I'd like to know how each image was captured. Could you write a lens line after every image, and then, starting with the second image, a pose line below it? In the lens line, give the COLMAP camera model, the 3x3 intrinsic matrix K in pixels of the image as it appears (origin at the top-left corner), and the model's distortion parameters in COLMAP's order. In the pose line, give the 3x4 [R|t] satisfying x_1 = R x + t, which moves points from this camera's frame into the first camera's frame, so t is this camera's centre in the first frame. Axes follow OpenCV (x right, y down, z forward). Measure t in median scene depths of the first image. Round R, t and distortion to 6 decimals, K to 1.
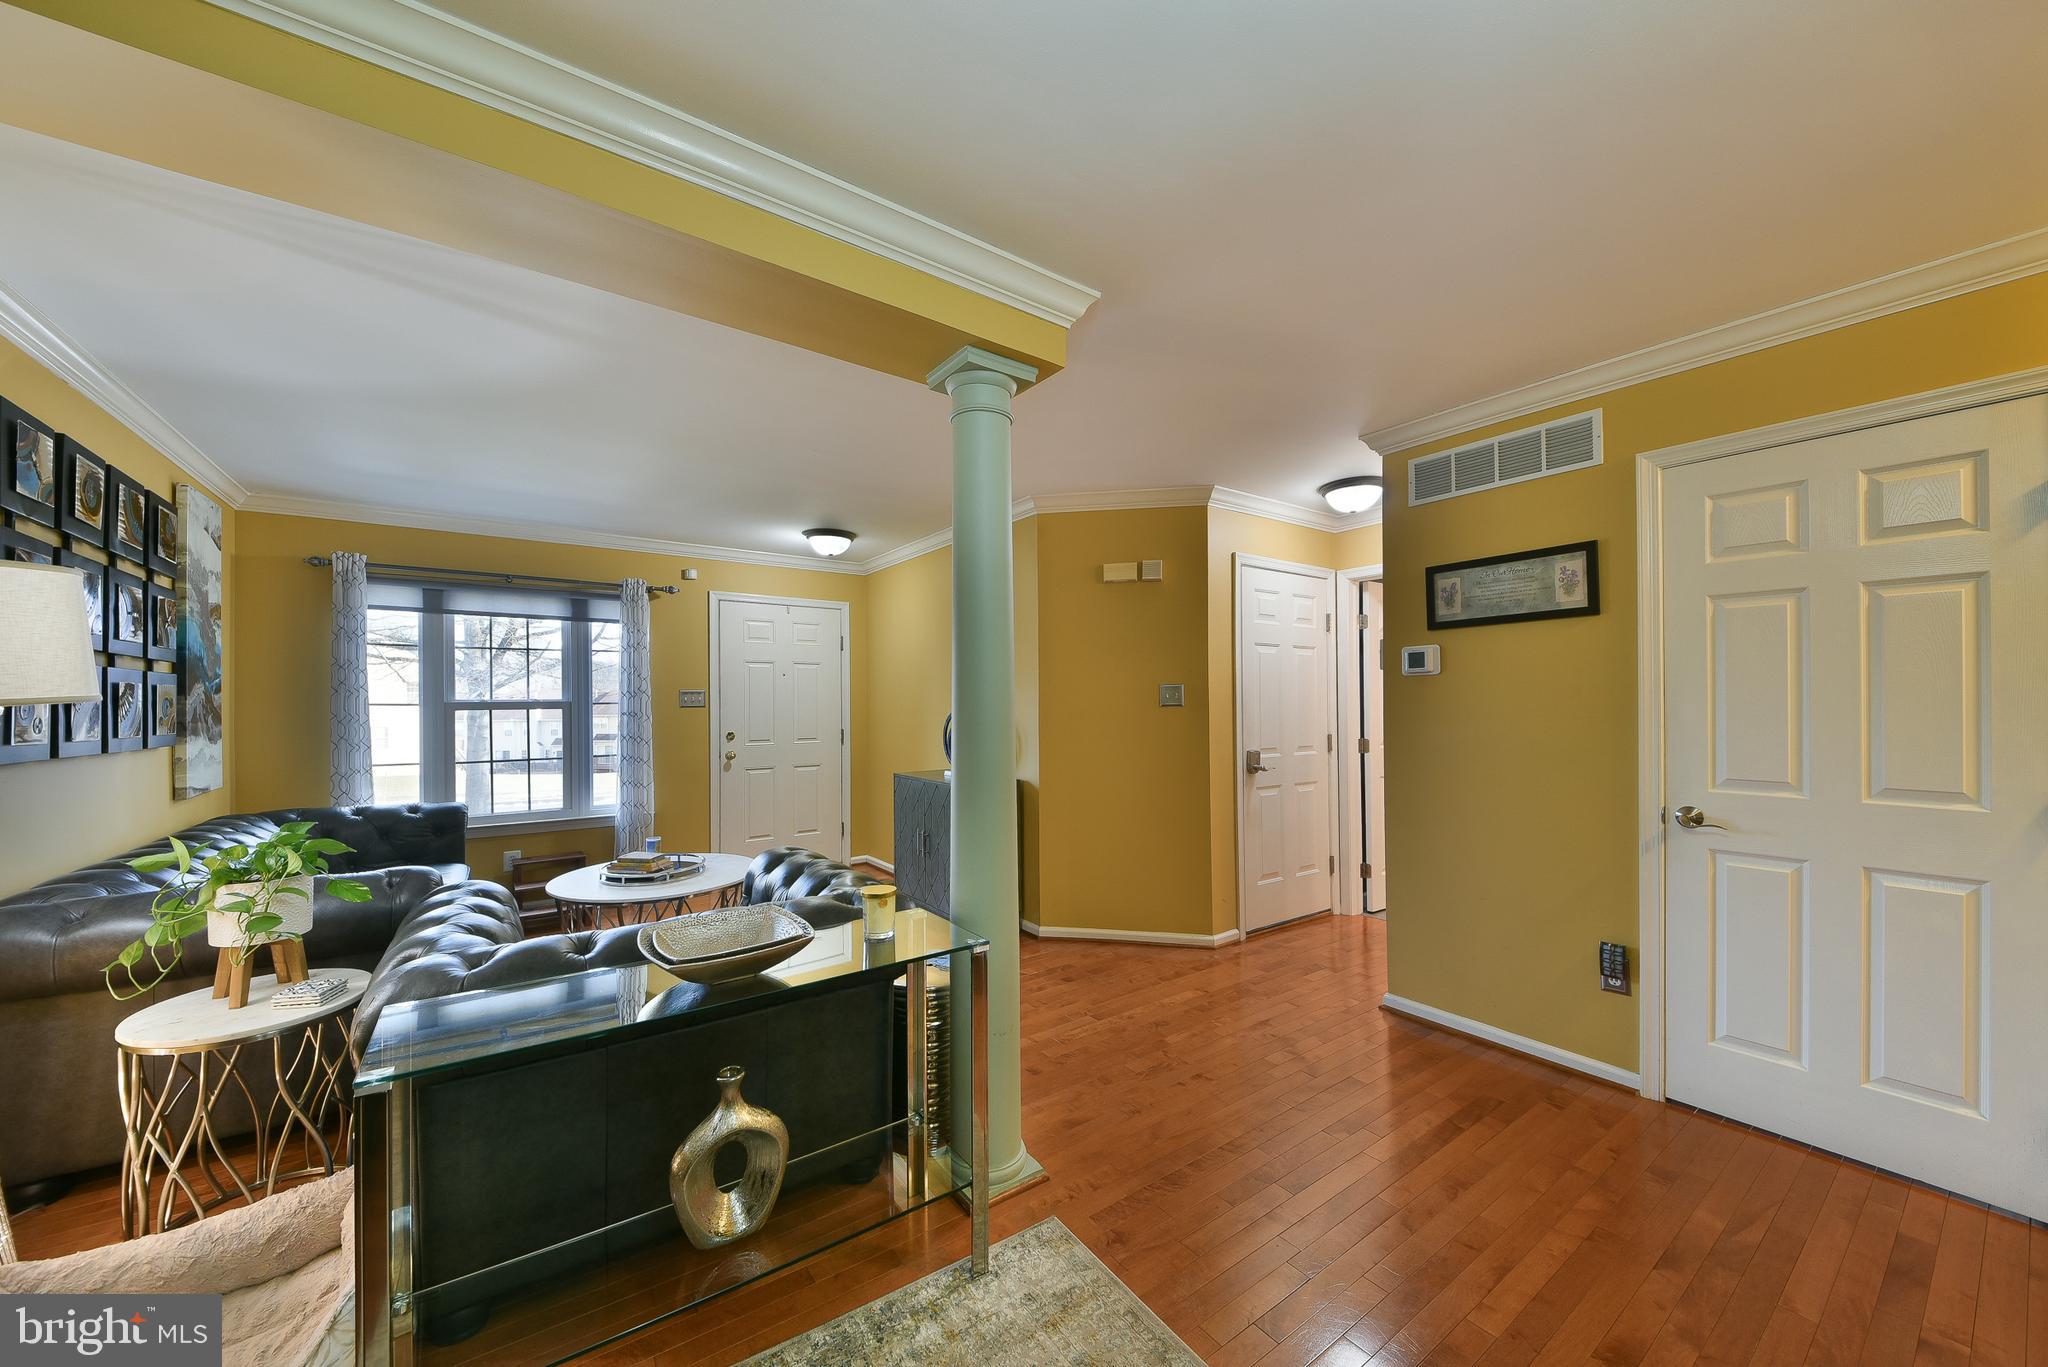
lens RADIAL K [[732.8, 0, 1012.1], [0, 732.8, 698.8], [0, 0, 1]] dist [0.009548, -0.004093]
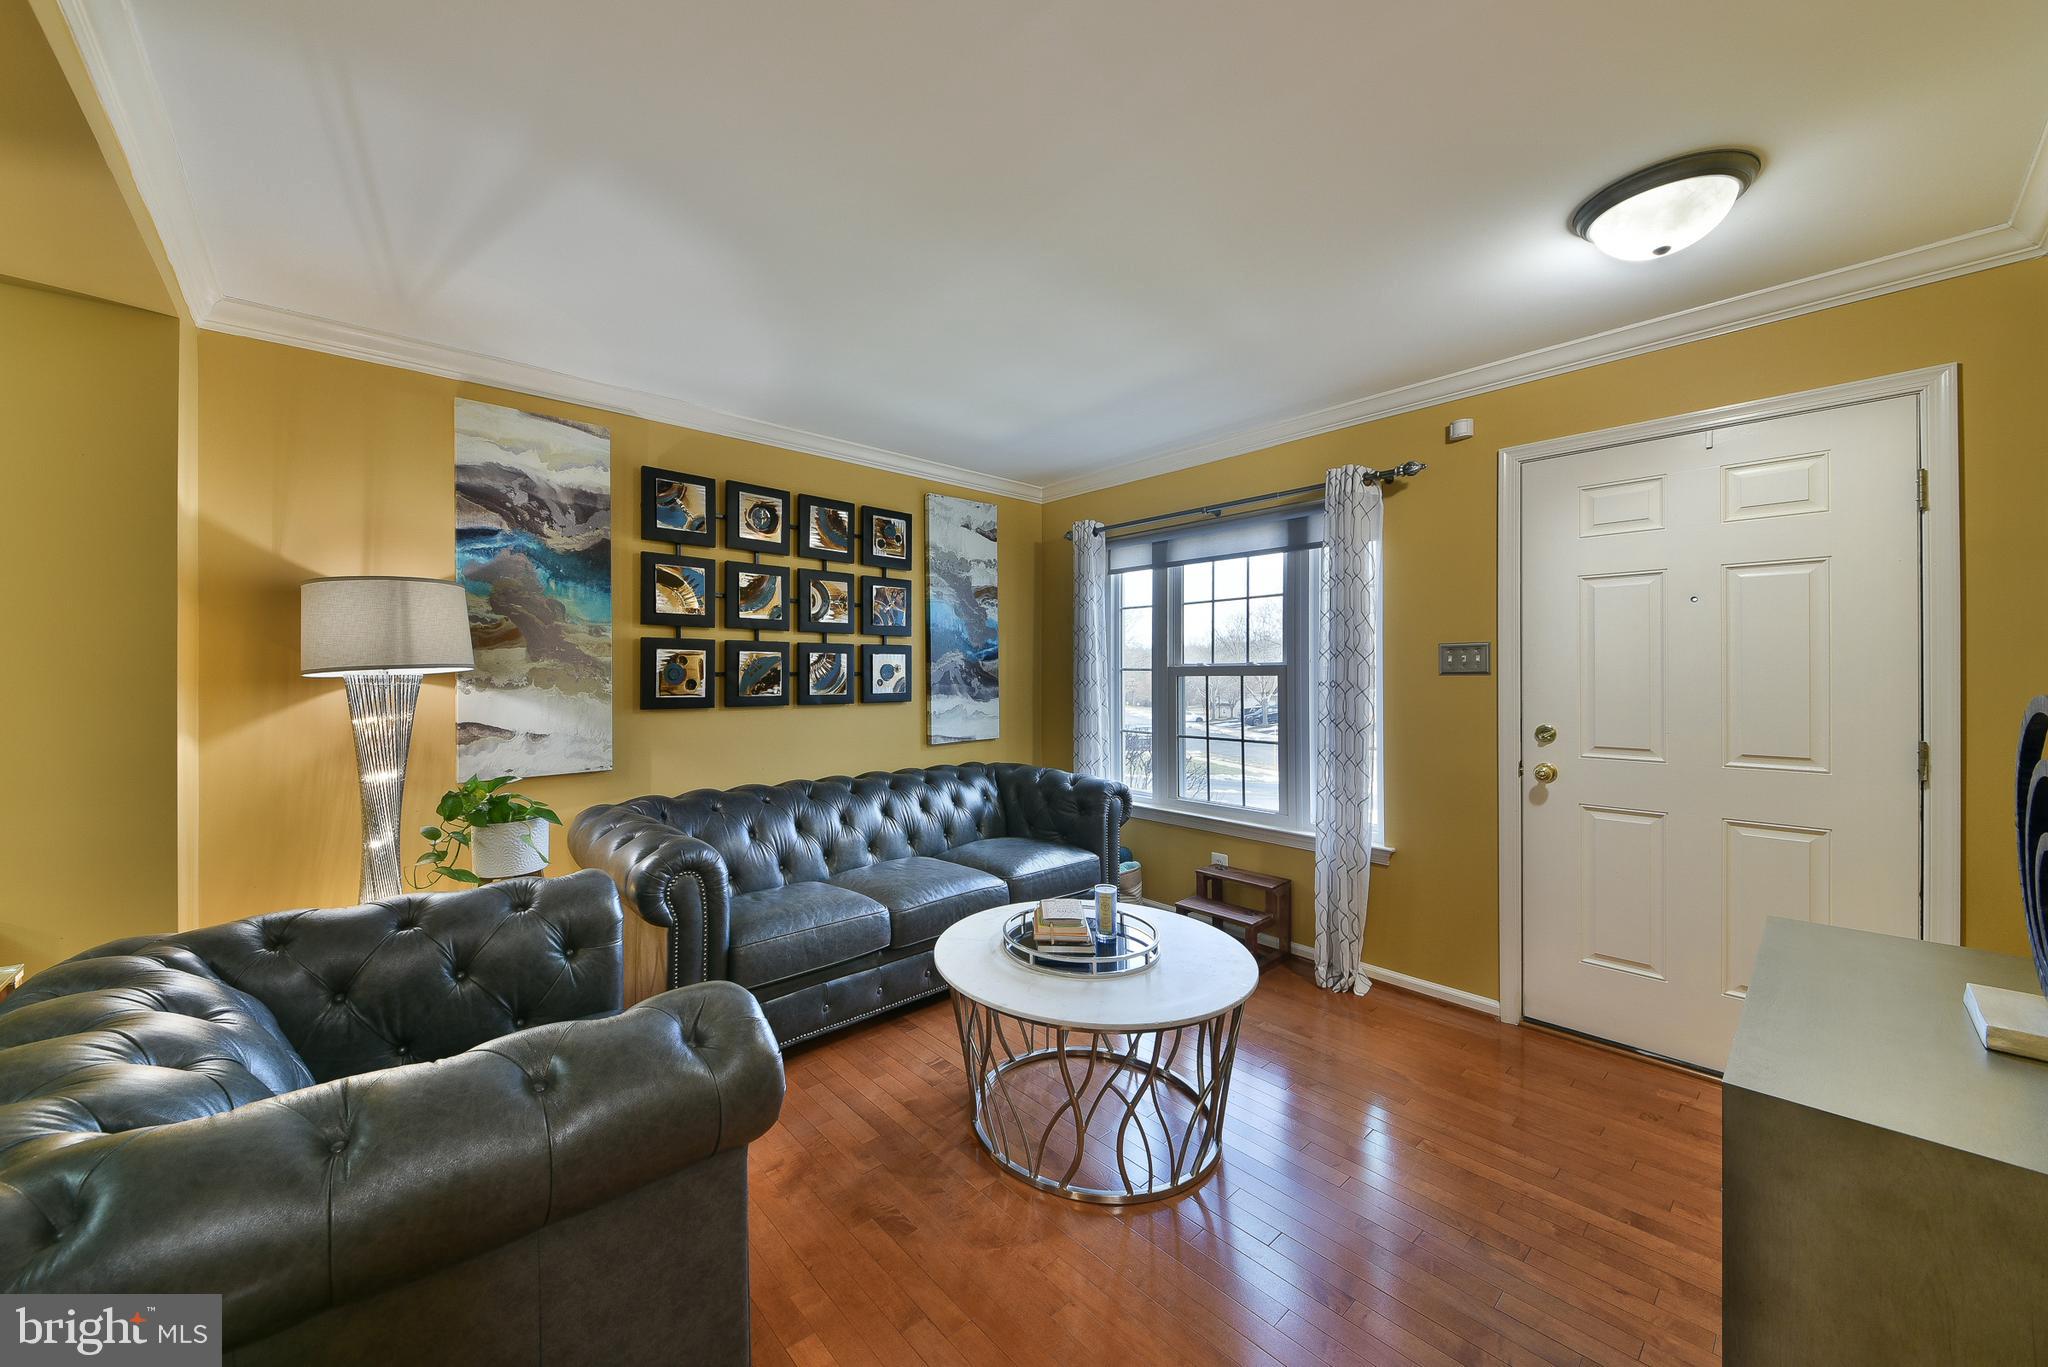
lens RADIAL K [[732.8, 0, 942.7], [0, 732.8, 676.0], [0, 0, 1]] dist [0.009548, -0.004093]
pose [[0.080809, 0.007351, -0.996703, 0.084652], [0.006581, 0.999947, 0.007908, 0.006565], [0.996708, -0.007199, 0.080756, 0.639754]]
